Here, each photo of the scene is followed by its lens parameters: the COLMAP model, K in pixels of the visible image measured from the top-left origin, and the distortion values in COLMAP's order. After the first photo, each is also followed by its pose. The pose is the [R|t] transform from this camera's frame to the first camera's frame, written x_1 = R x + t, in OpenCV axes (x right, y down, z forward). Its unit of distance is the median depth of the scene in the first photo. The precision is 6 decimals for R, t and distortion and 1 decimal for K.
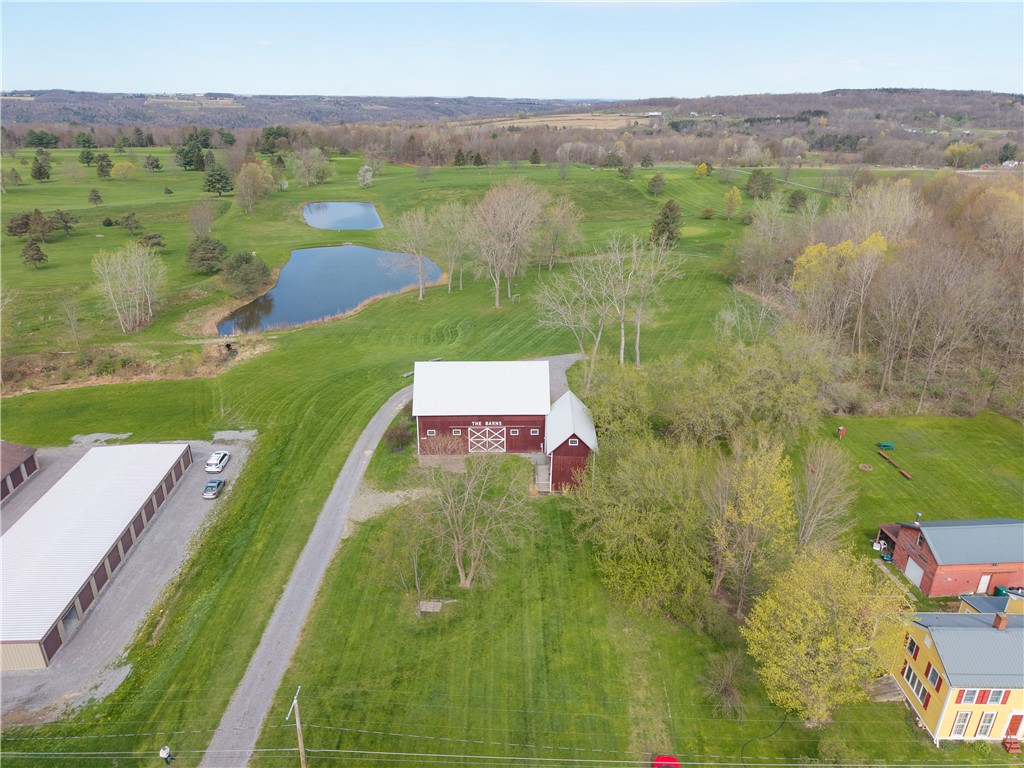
lens RADIAL K [[686.4, 0, 512.8], [0, 686.4, 381.6], [0, 0, 1]] dist [0.018525, -0.016737]
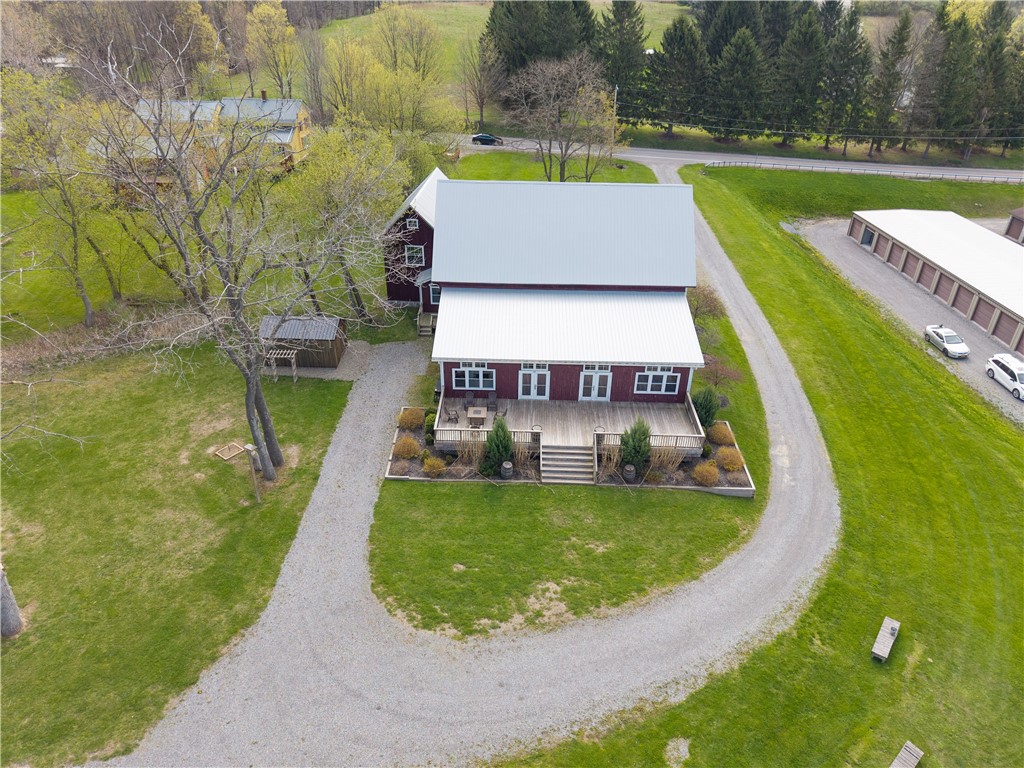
lens RADIAL K [[686.4, 0, 510.8], [0, 686.4, 379.0], [0, 0, 1]] dist [0.018525, -0.016737]
pose [[-0.999014, -0.034499, 0.027935, -0.020554], [0.001180, 0.608435, 0.793603, -0.303742], [-0.044375, 0.792853, -0.607795, 1.219688]]
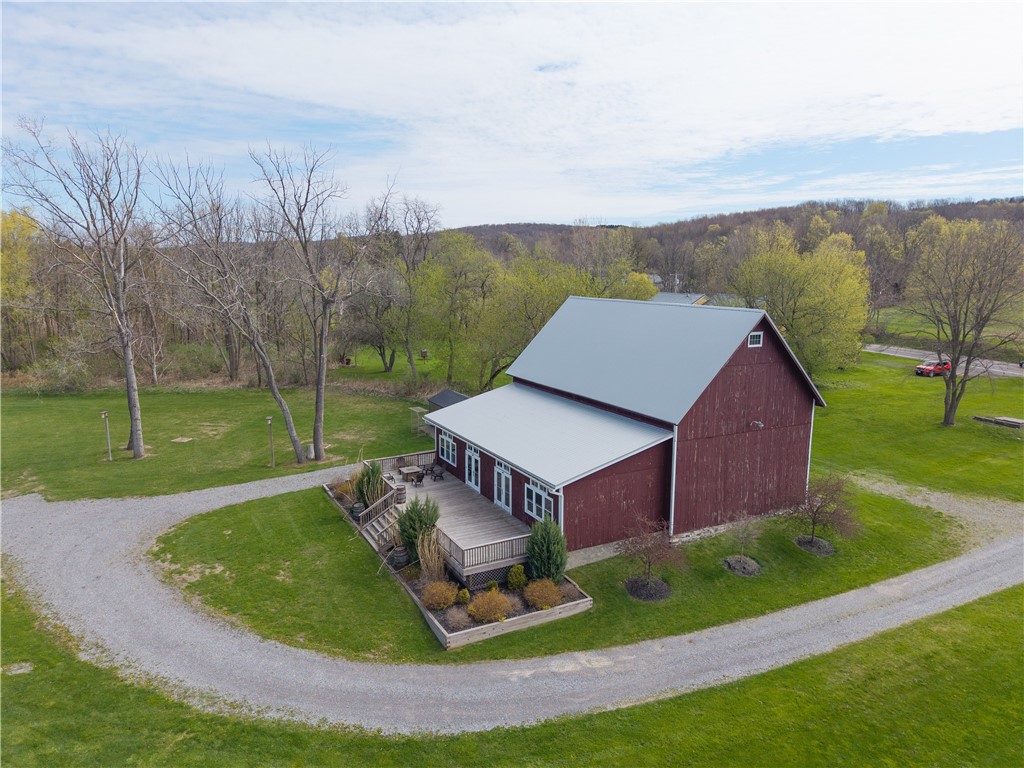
lens RADIAL K [[686.4, 0, 511.9], [0, 686.4, 386.2], [0, 0, 1]] dist [0.018525, -0.016737]
pose [[-0.456999, -0.159865, 0.874983, -0.355266], [0.334608, 0.880556, 0.335647, -0.141520], [-0.824129, 0.446167, -0.348921, 1.069509]]
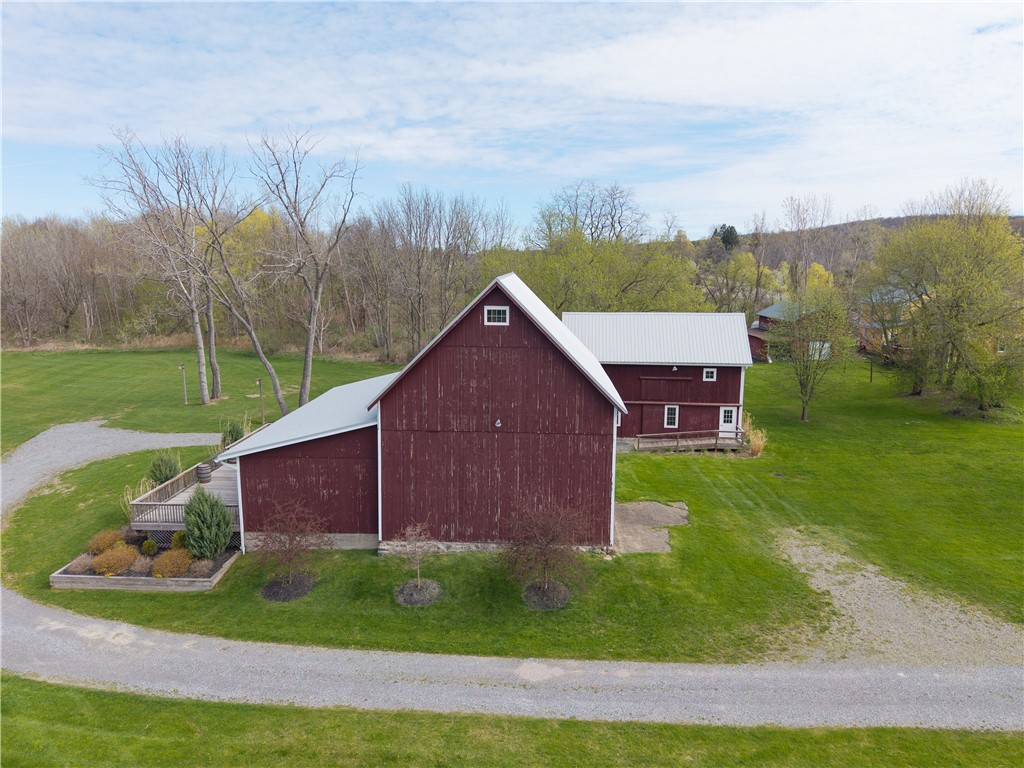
lens RADIAL K [[686.4, 0, 510.1], [0, 686.4, 381.4], [0, 0, 1]] dist [0.018525, -0.016737]
pose [[0.060231, -0.170777, 0.983467, -0.374508], [0.377640, 0.915922, 0.135920, -0.022058], [-0.923991, 0.363210, 0.119660, 0.821847]]
